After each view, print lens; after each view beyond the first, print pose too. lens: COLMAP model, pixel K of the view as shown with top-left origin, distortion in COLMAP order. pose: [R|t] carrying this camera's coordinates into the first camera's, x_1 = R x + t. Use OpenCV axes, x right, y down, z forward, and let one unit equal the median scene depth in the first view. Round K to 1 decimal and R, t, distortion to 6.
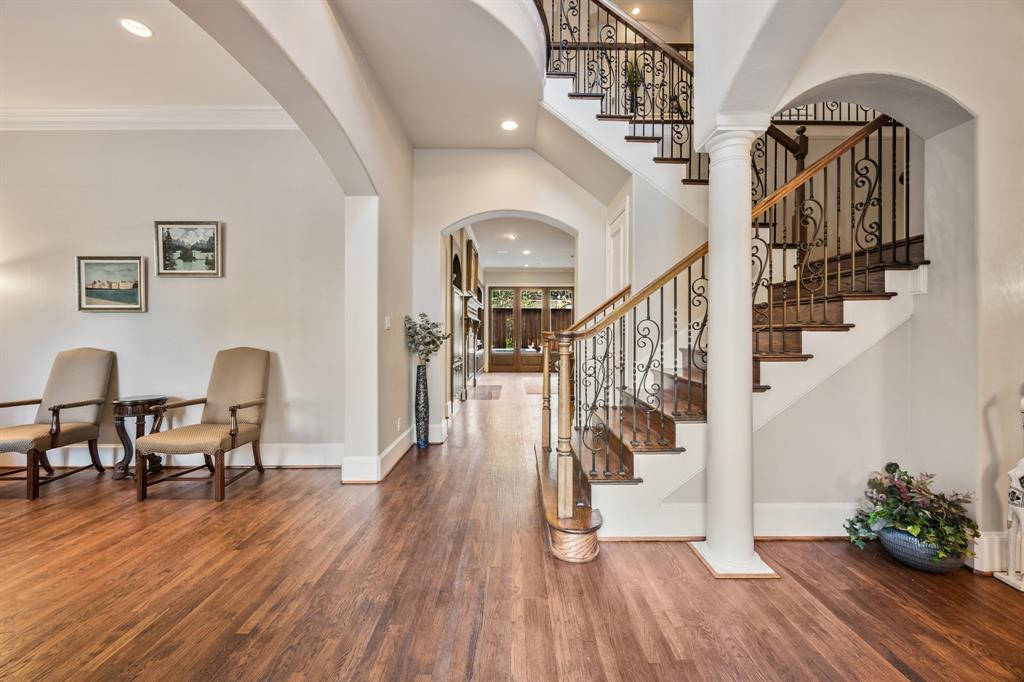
lens RADIAL K [[389.2, 0, 512.9], [0, 389.2, 338.1], [0, 0, 1]] dist [-0.002465, 0.000298]
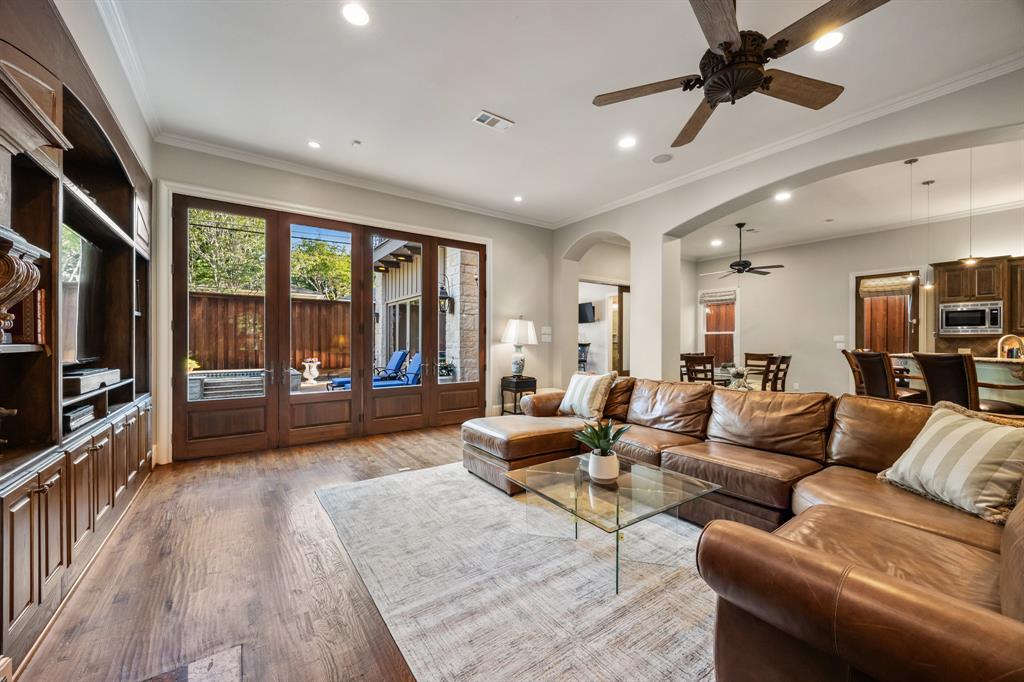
lens RADIAL K [[389.2, 0, 509.2], [0, 389.2, 340.7], [0, 0, 1]] dist [-0.002465, 0.000298]
pose [[0.818012, 0.001589, 0.575199, -0.020678], [0.005771, 0.999923, -0.010970, -0.007355], [-0.575172, 0.012293, 0.817940, 0.586704]]
